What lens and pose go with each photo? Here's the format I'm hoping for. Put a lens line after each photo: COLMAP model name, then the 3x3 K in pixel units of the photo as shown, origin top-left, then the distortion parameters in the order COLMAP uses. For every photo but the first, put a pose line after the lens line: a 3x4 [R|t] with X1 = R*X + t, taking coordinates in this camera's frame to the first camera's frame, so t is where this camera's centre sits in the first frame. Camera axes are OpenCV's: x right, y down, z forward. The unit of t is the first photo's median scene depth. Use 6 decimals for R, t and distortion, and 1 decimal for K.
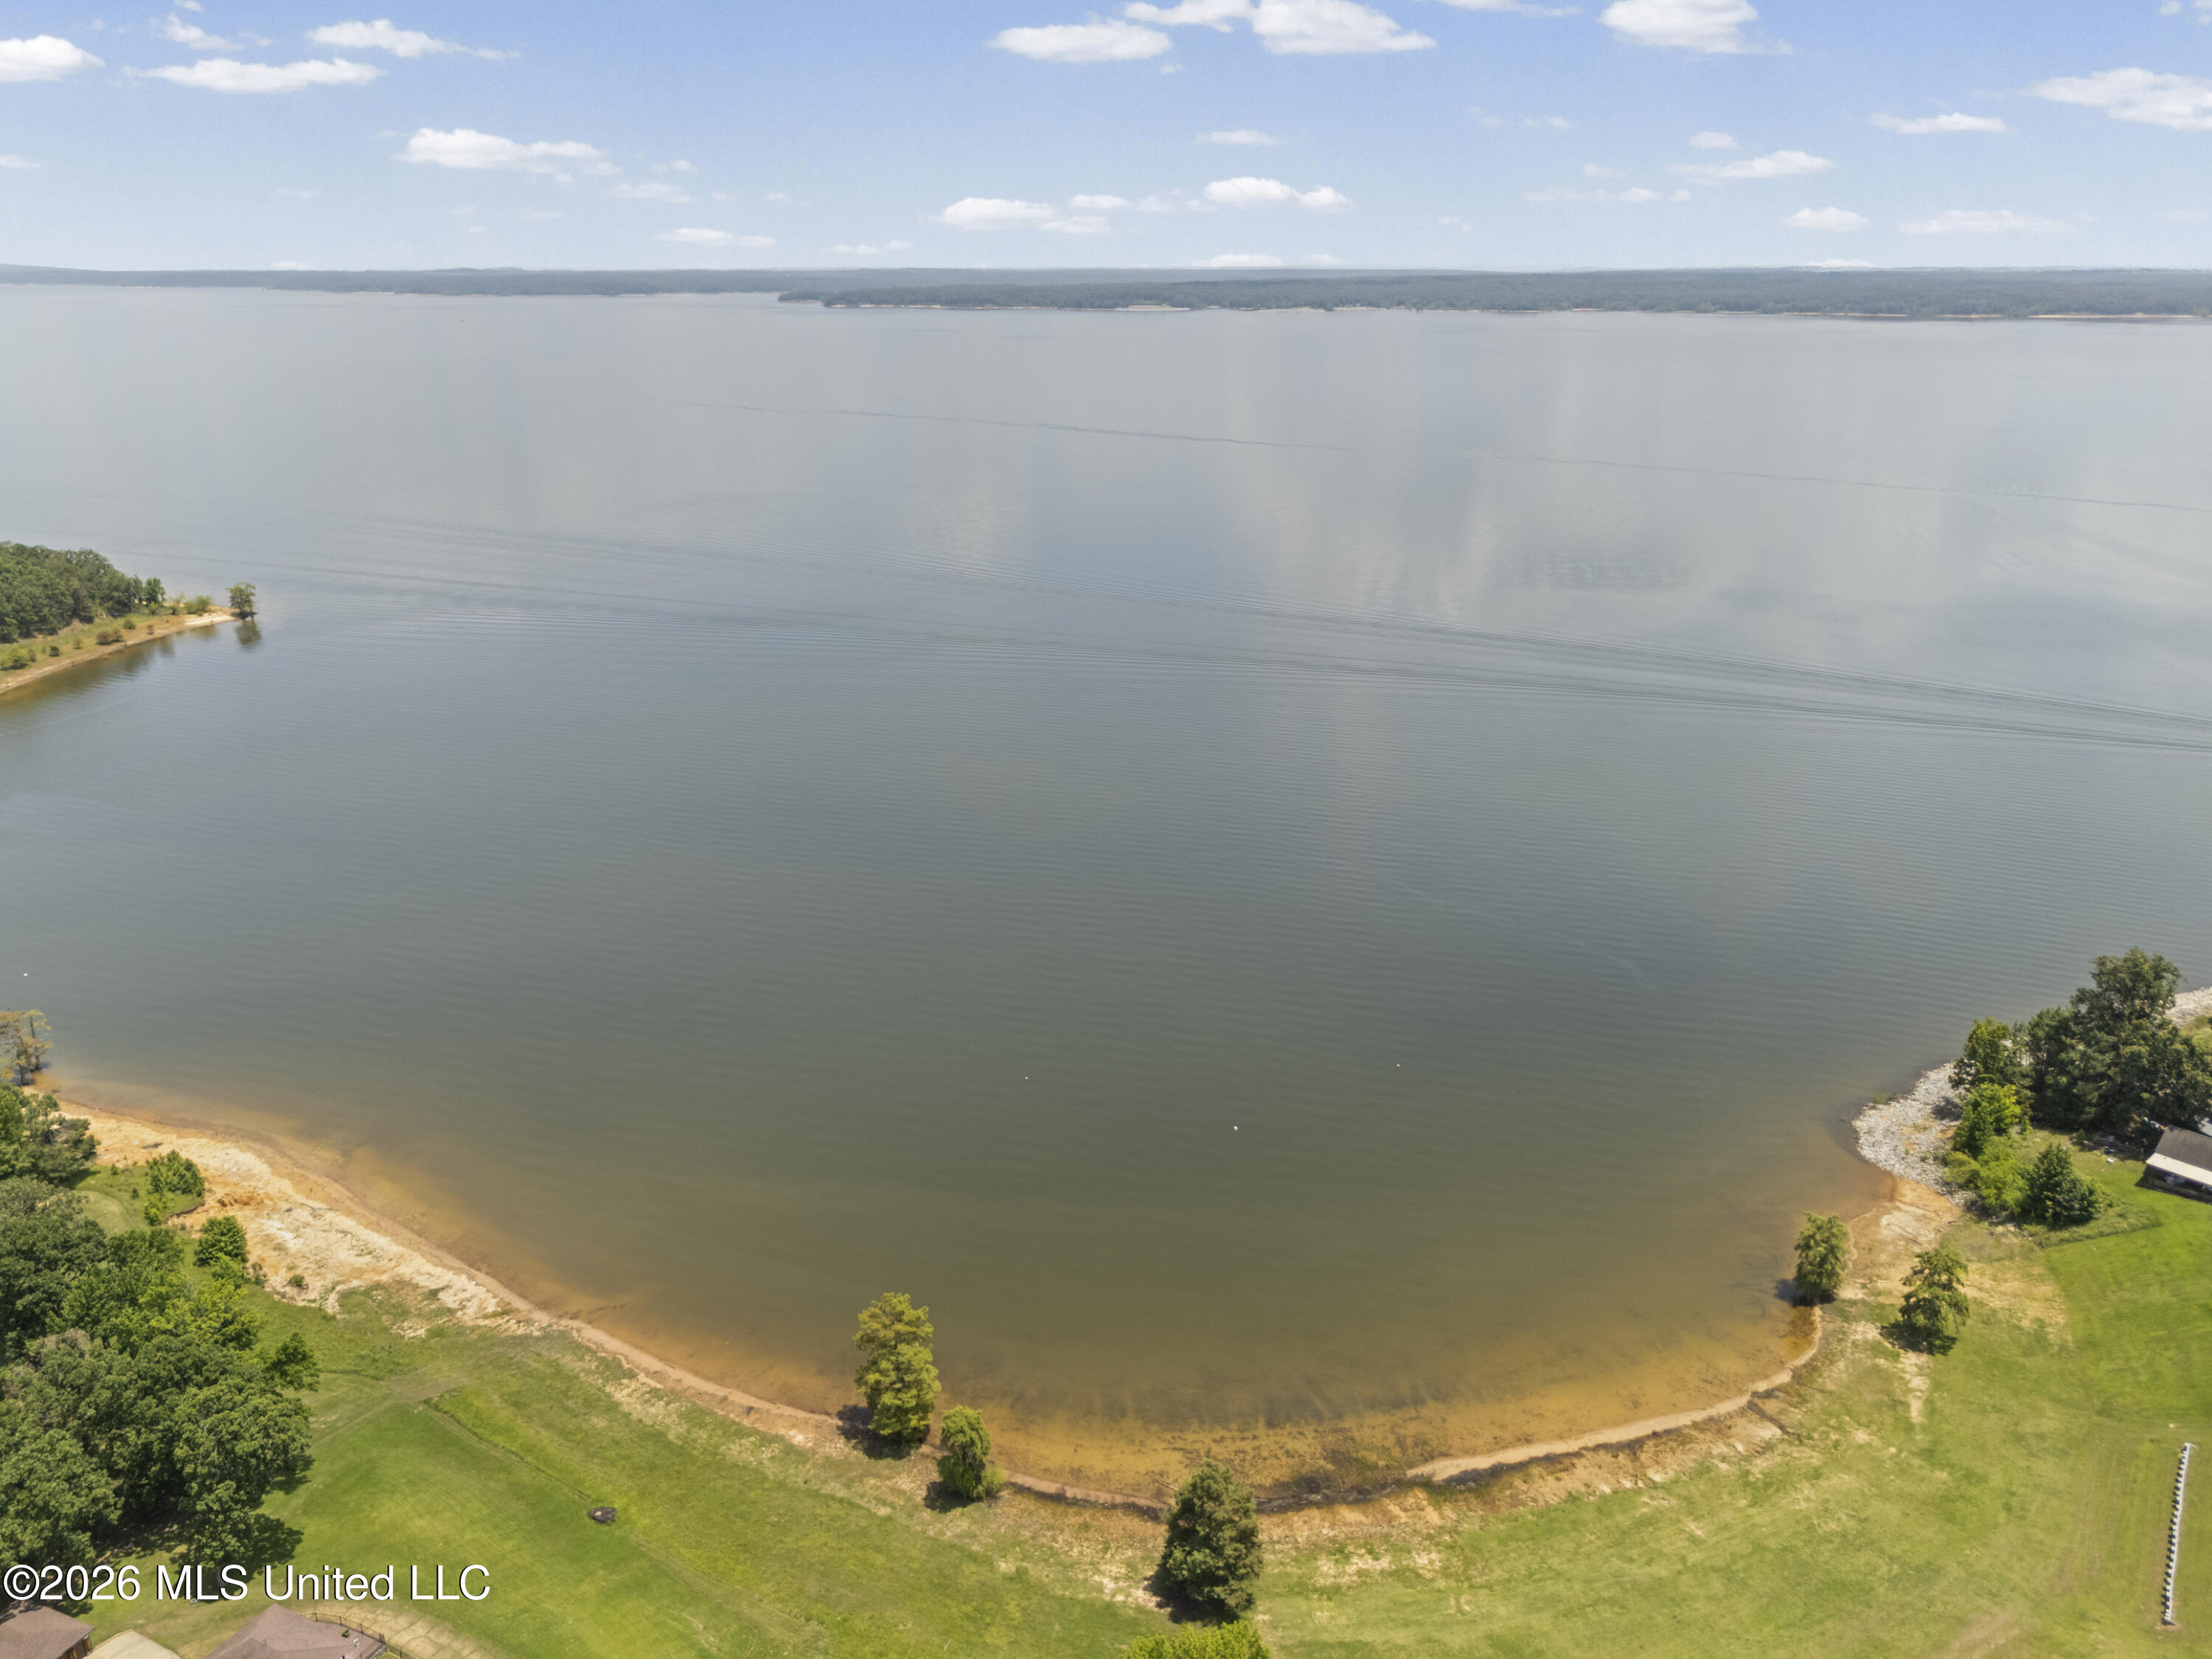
lens RADIAL K [[1629.0, 0, 1100.2], [0, 1629.0, 781.2], [0, 0, 1]] dist [0.025028, 0.001042]
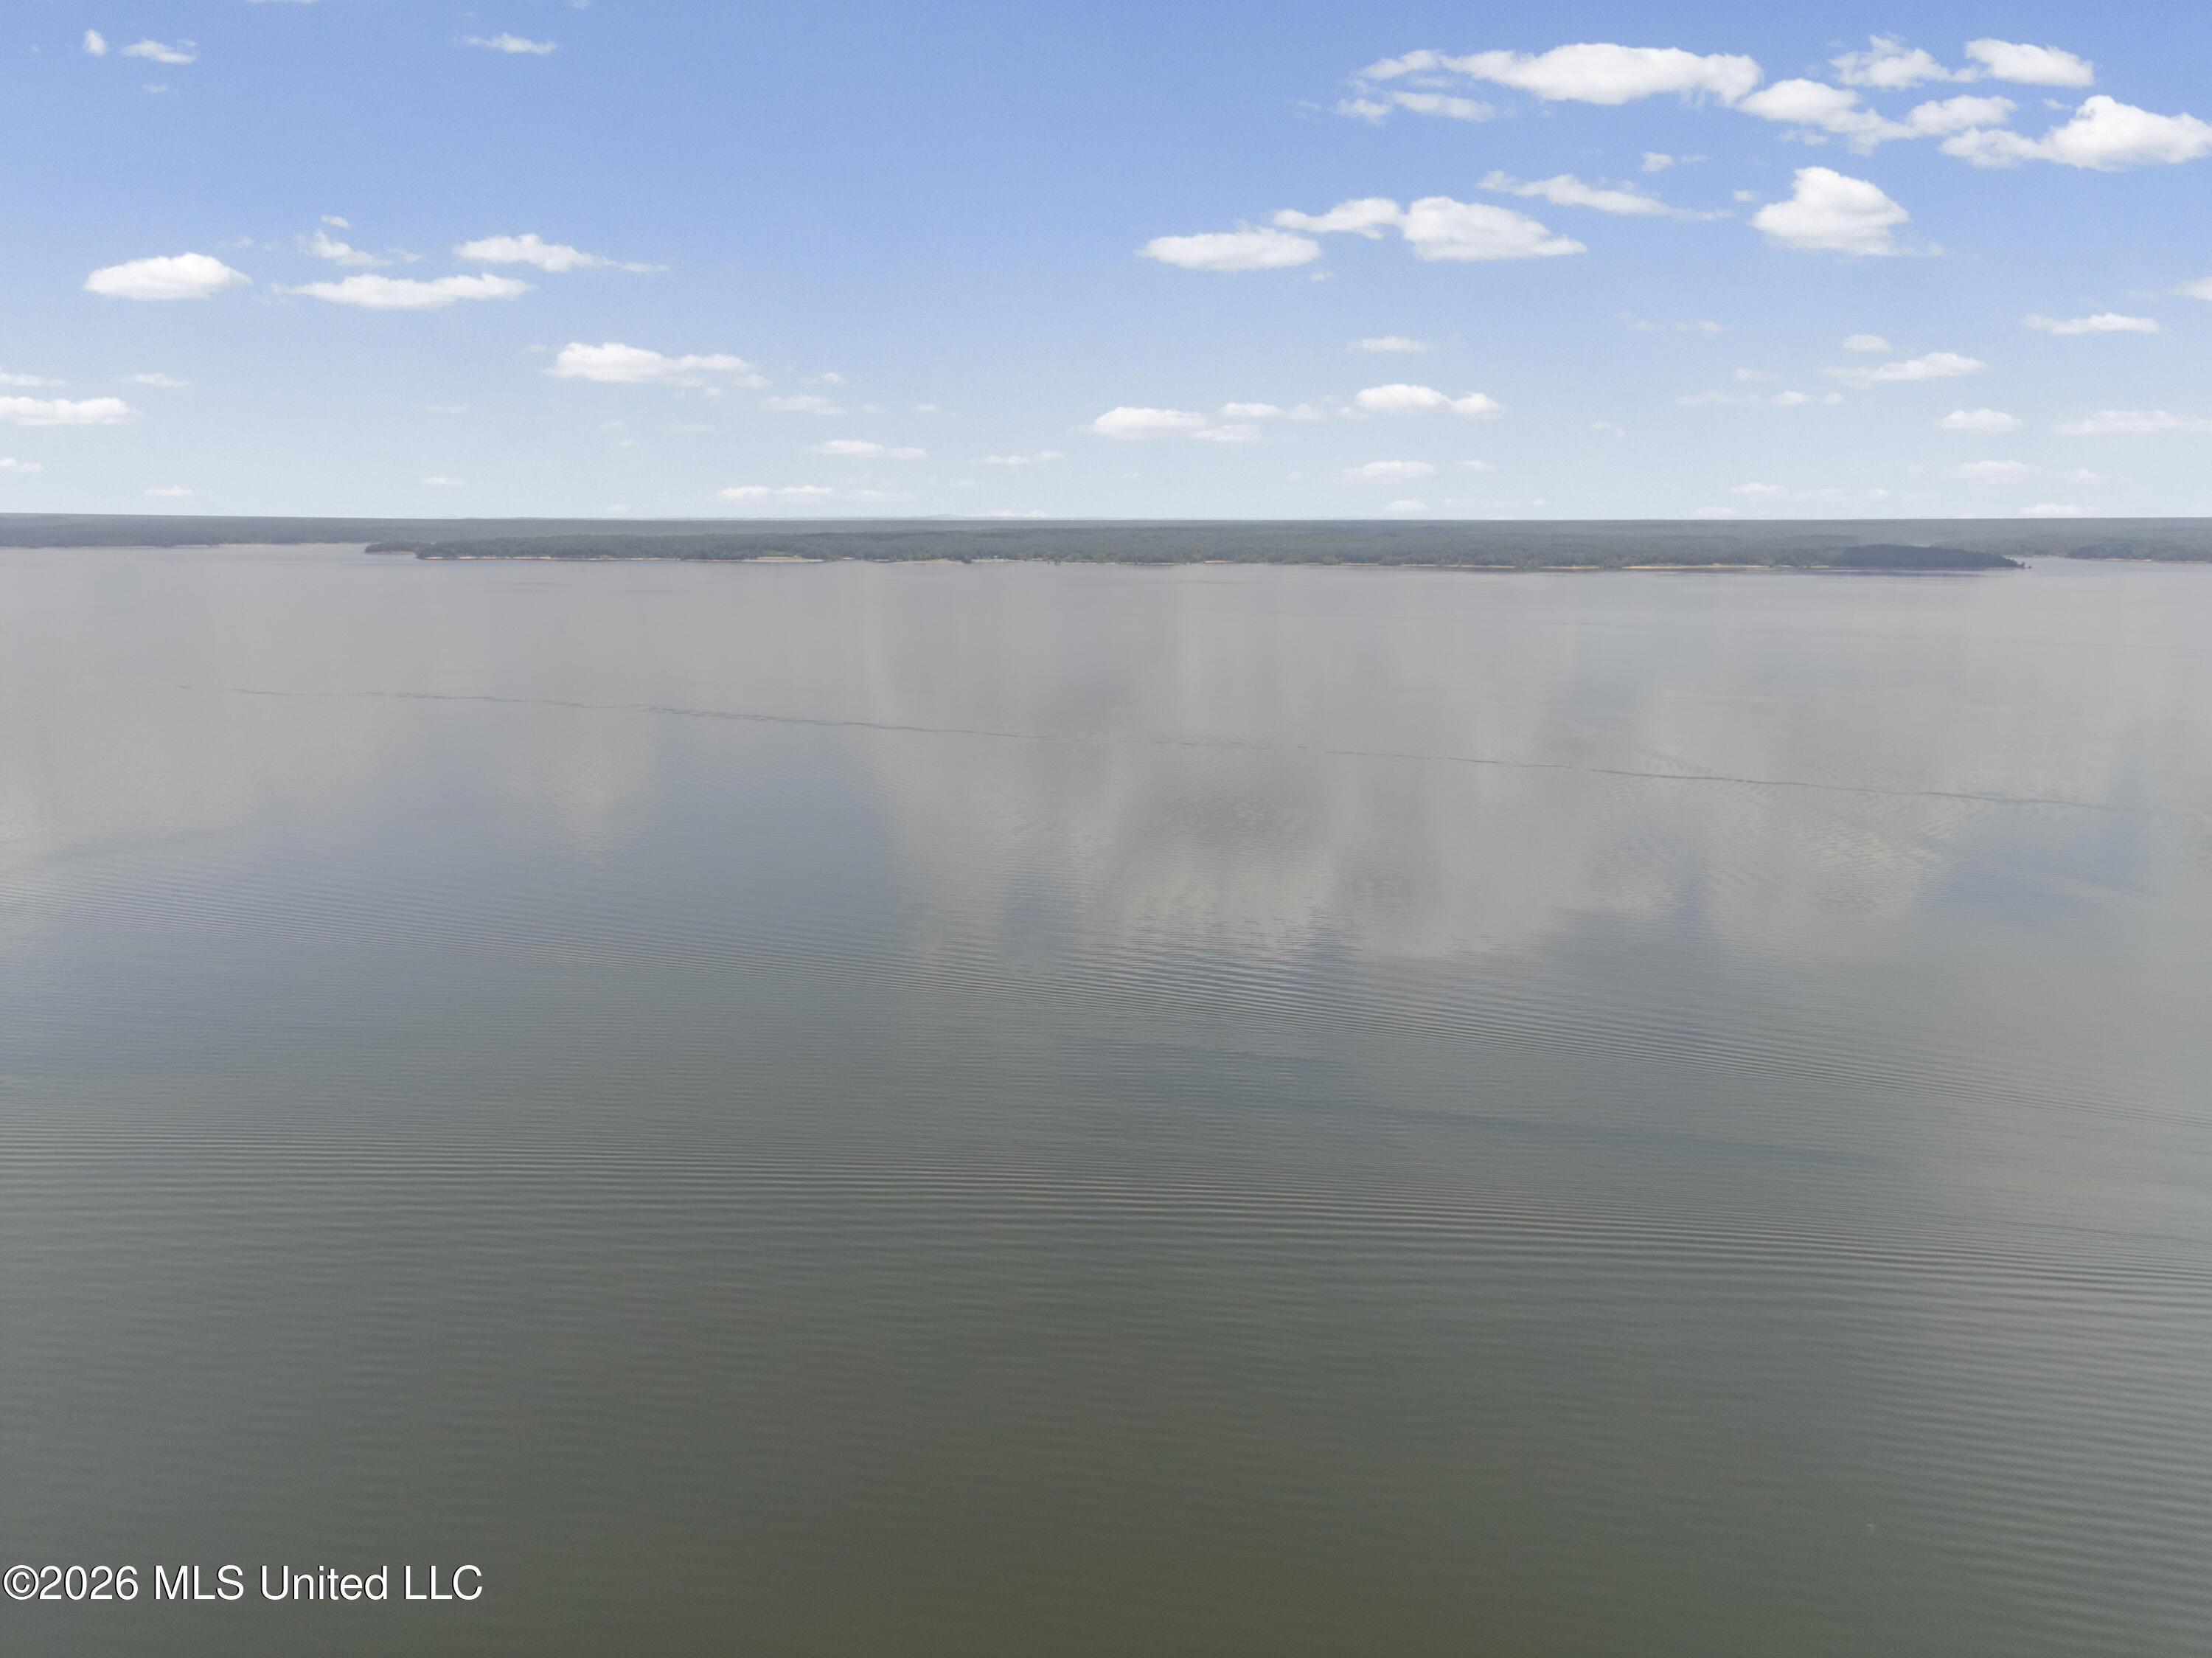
lens RADIAL K [[1629.3, 0, 1100.2], [0, 1629.3, 780.7], [0, 0, 1]] dist [0.025028, 0.001042]
pose [[0.999946, -0.009186, 0.004792, -0.098767], [0.009165, 0.999948, 0.004469, -0.133279], [-0.004832, -0.004425, 0.999979, 0.003910]]
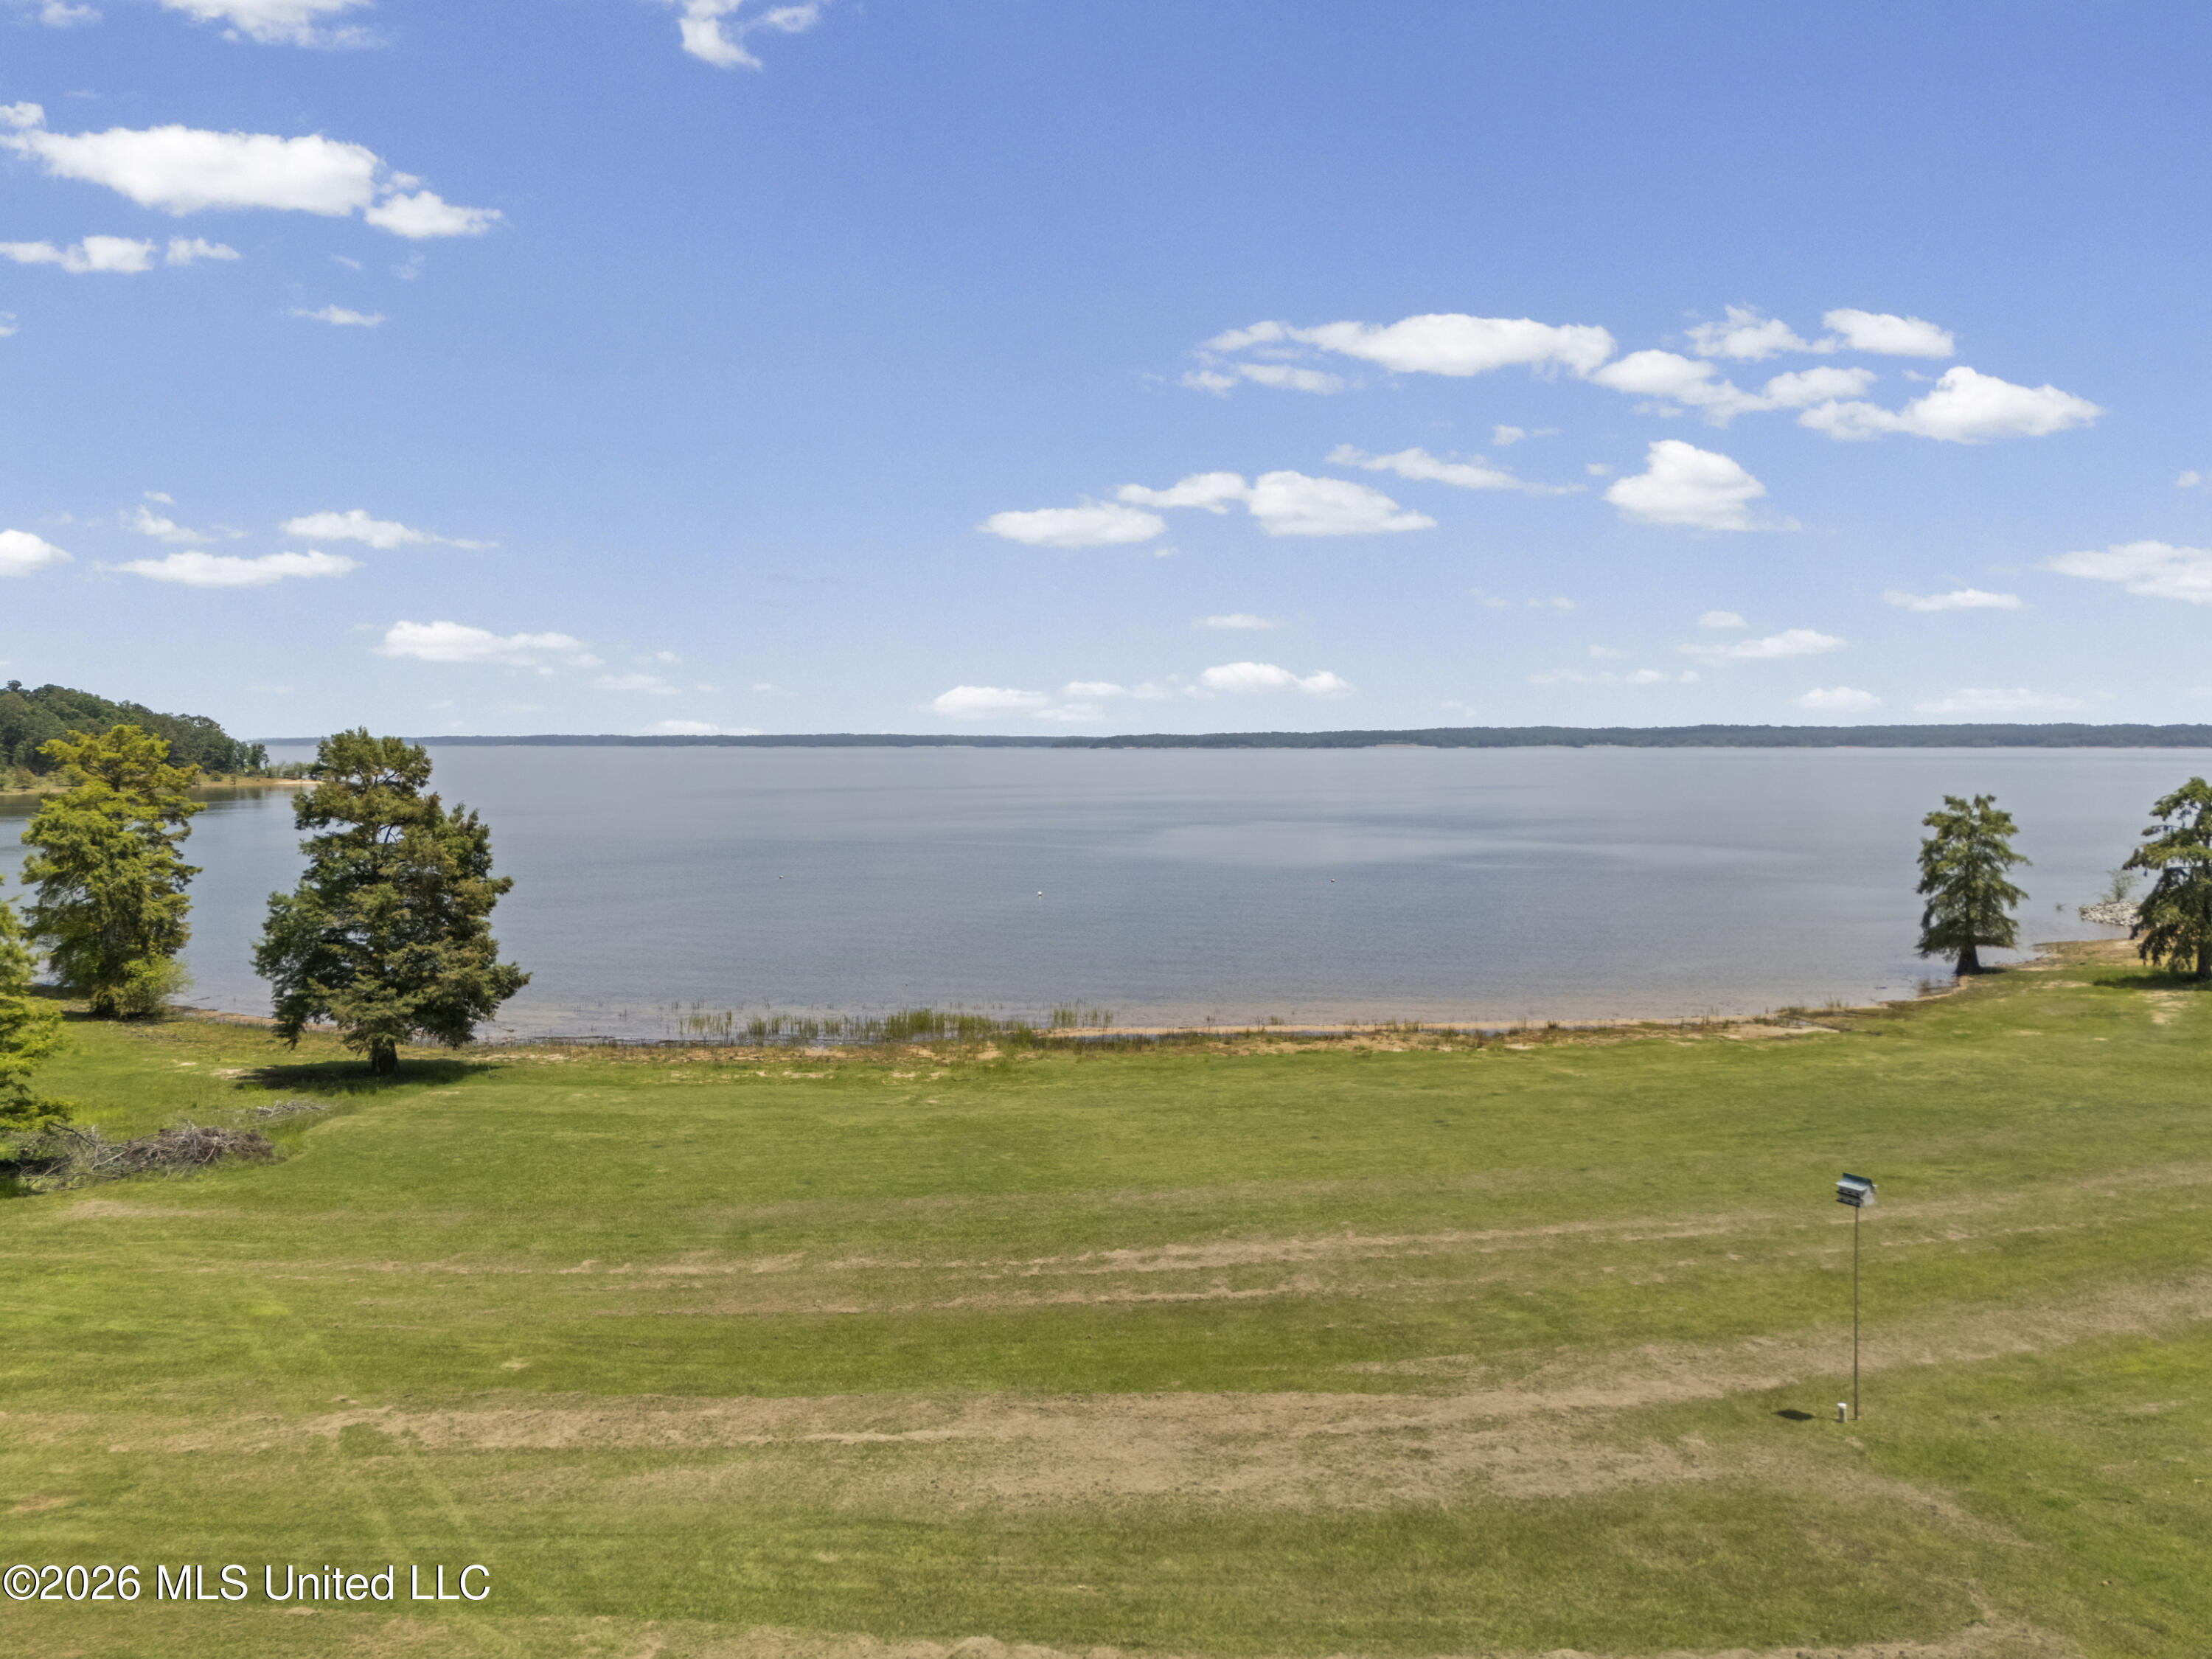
lens RADIAL K [[1629.0, 0, 1100.2], [0, 1629.0, 781.2], [0, 0, 1]] dist [0.025028, 0.001042]
pose [[0.999946, -0.010397, 0.000009, 0.002703], [0.010396, 0.999863, 0.012842, -0.310690], [-0.000143, -0.012841, 0.999918, 0.025704]]
